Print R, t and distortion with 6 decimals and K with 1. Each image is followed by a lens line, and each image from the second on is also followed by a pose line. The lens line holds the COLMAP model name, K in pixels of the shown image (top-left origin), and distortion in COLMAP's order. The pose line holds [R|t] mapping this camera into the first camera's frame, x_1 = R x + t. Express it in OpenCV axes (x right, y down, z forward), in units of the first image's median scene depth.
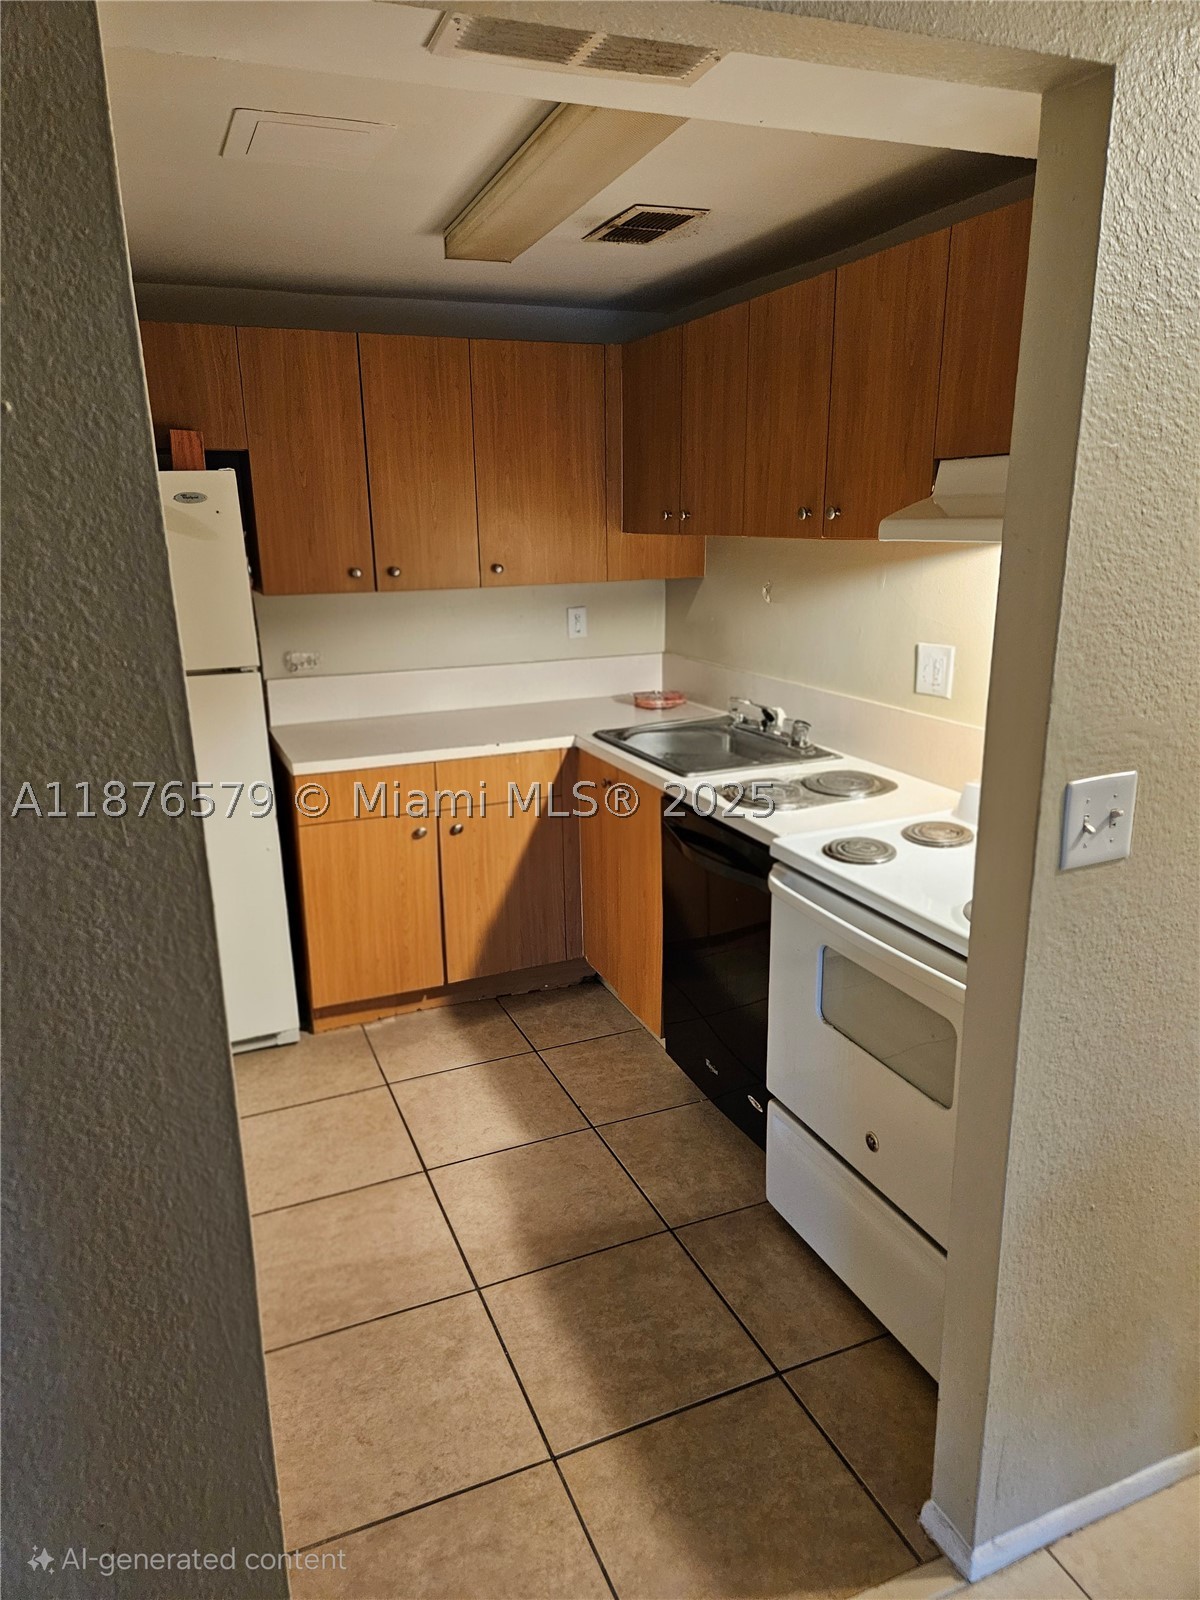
lens RADIAL K [[1080.9, 0, 597.2], [0, 1080.9, 806.1], [0, 0, 1]] dist [0.078111, 0.001945]
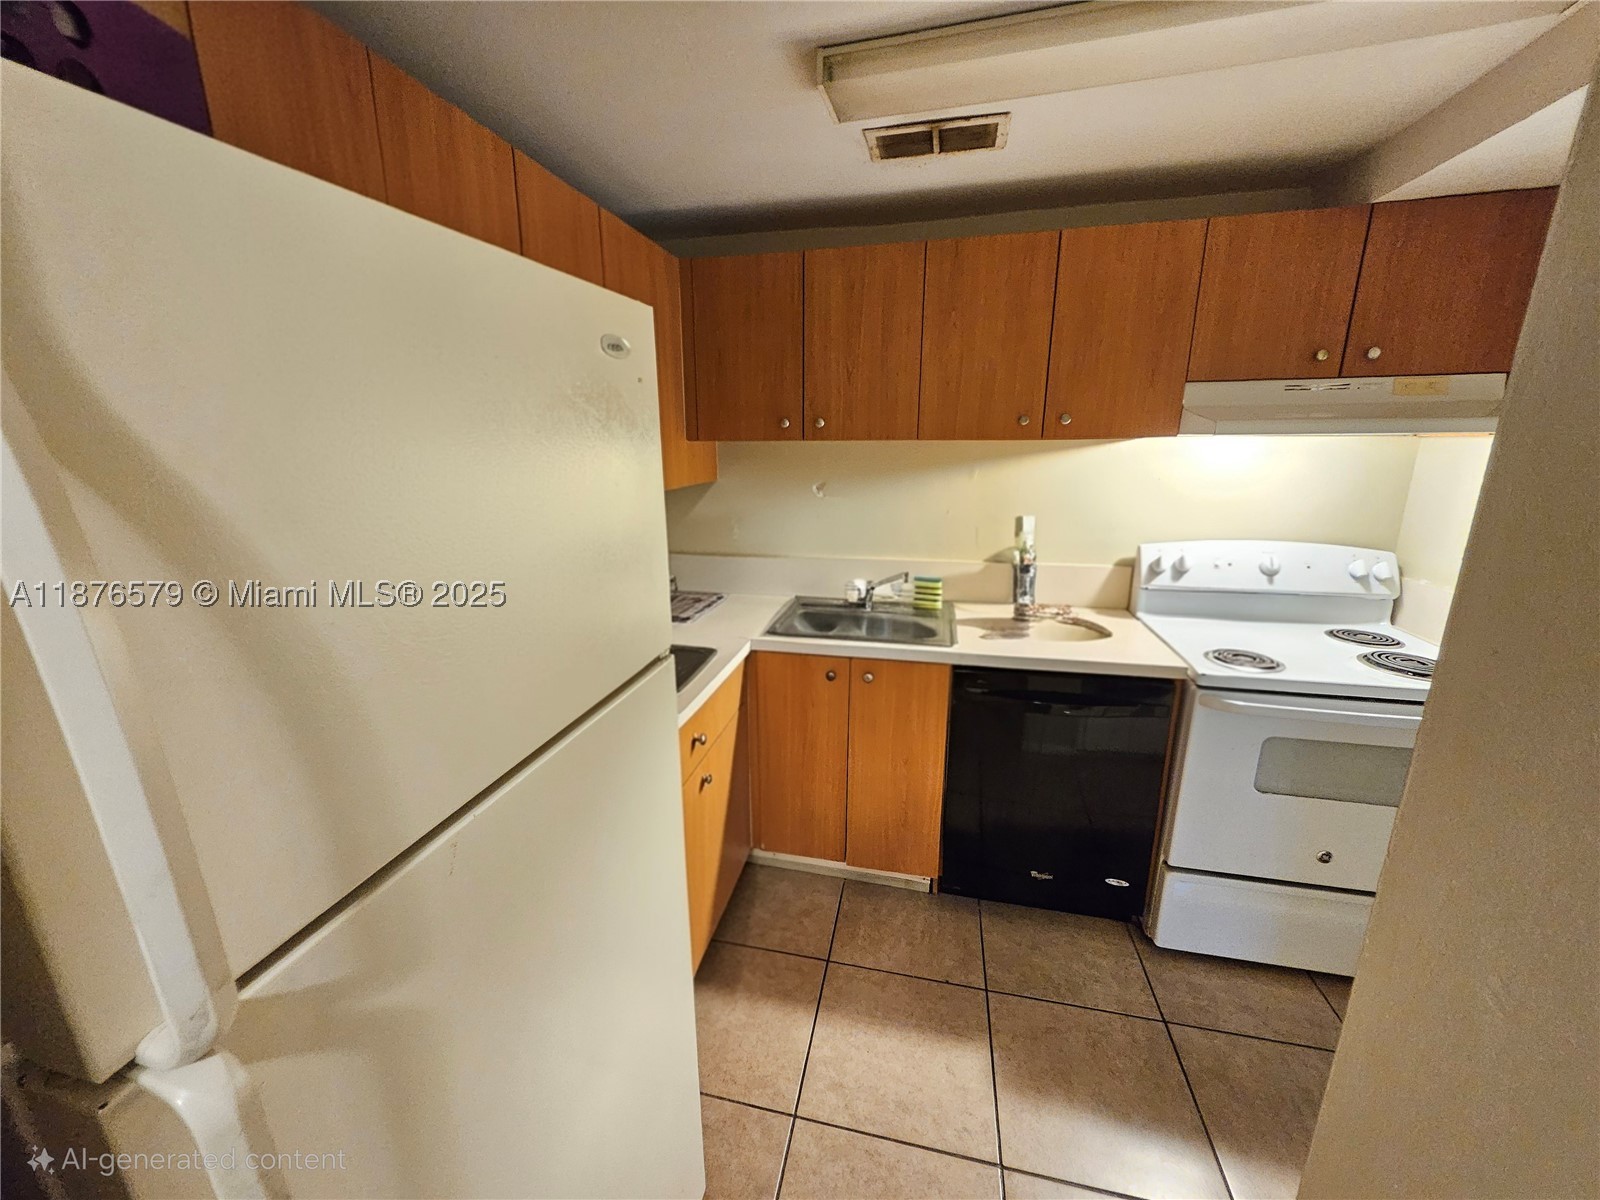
lens RADIAL K [[624.6, 0, 794.3], [0, 624.6, 592.2], [0, 0, 1]] dist [-0.009100, -0.000022]
pose [[0.580662, -0.181257, 0.793712, -0.518780], [0.210001, 0.975257, 0.069084, -0.162692], [-0.786595, 0.126566, 0.604359, 0.722220]]
